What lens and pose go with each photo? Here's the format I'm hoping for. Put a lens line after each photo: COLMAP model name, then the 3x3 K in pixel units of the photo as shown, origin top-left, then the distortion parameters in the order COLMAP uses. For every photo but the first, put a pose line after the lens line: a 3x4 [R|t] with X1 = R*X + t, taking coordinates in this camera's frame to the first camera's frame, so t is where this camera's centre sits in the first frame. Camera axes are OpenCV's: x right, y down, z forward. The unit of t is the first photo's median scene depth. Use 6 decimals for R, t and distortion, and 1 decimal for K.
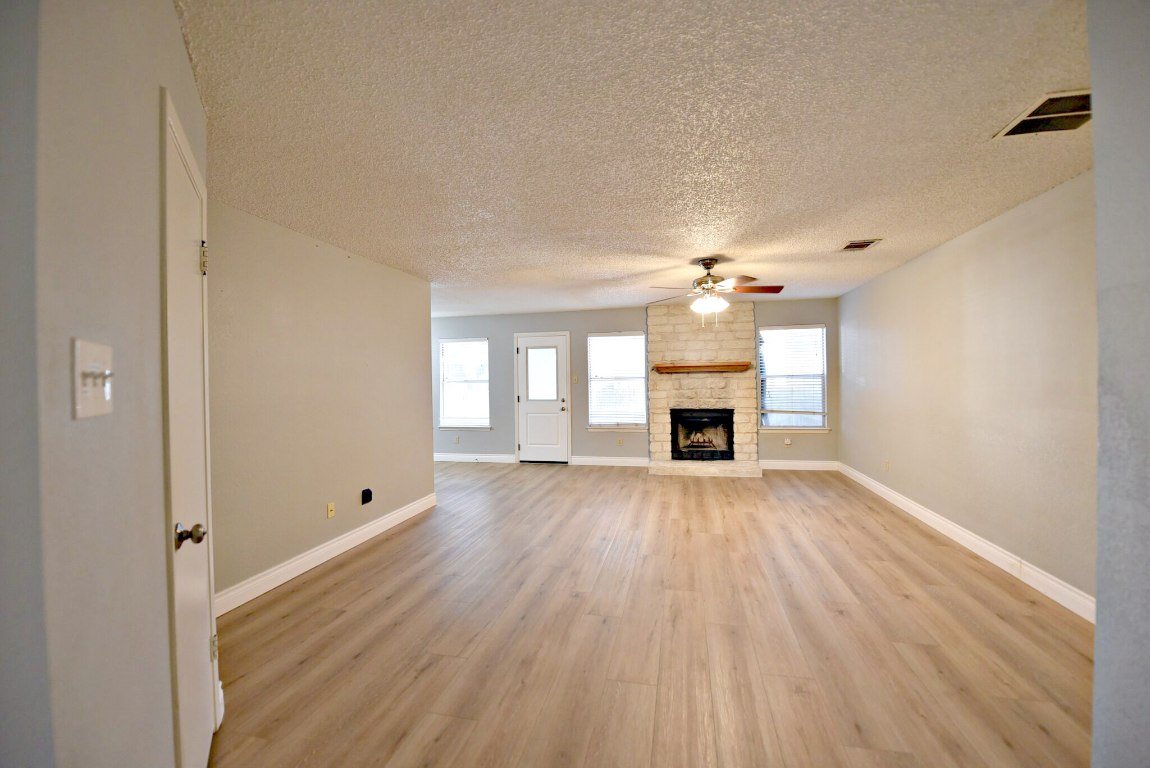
lens RADIAL K [[470.7, 0, 578.3], [0, 470.7, 382.4], [0, 0, 1]] dist [-0.003551, -0.000203]
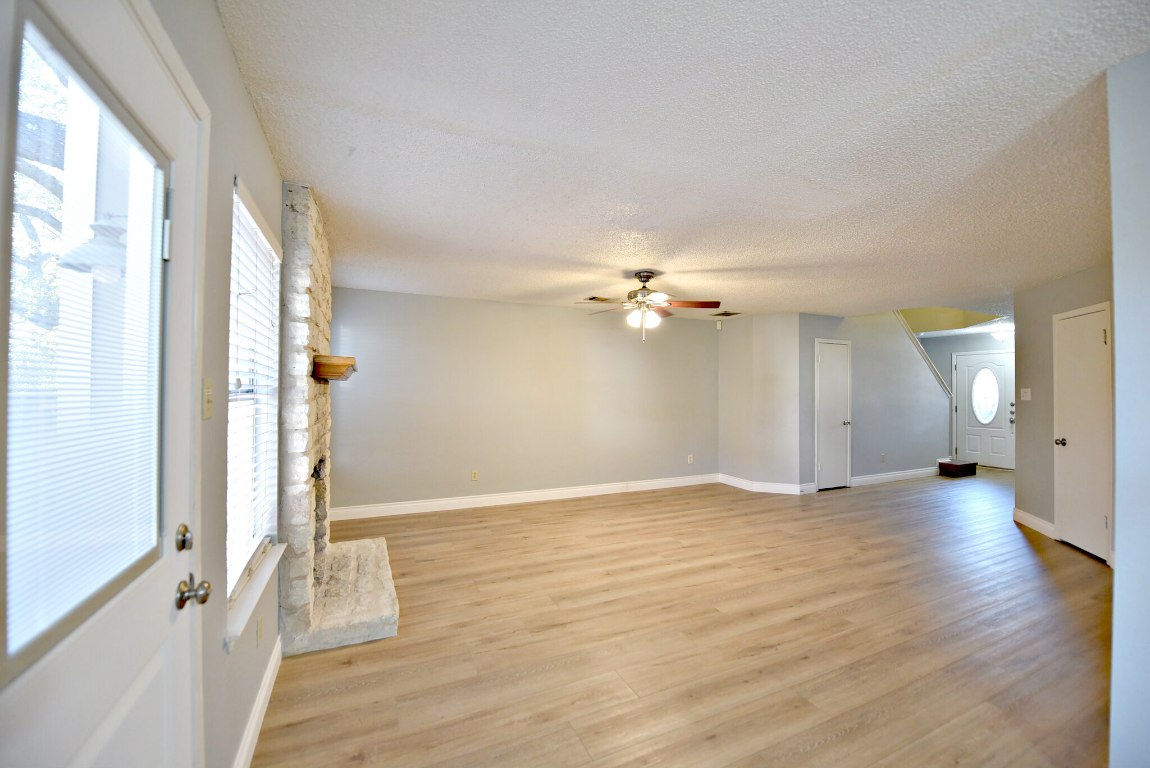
lens RADIAL K [[470.7, 0, 583.1], [0, 470.7, 385.0], [0, 0, 1]] dist [-0.003551, -0.000203]
pose [[-0.626352, 0.015441, 0.779387, -0.409896], [0.007436, 0.999877, -0.013833, -0.015304], [-0.779505, -0.002869, -0.626389, 1.792997]]
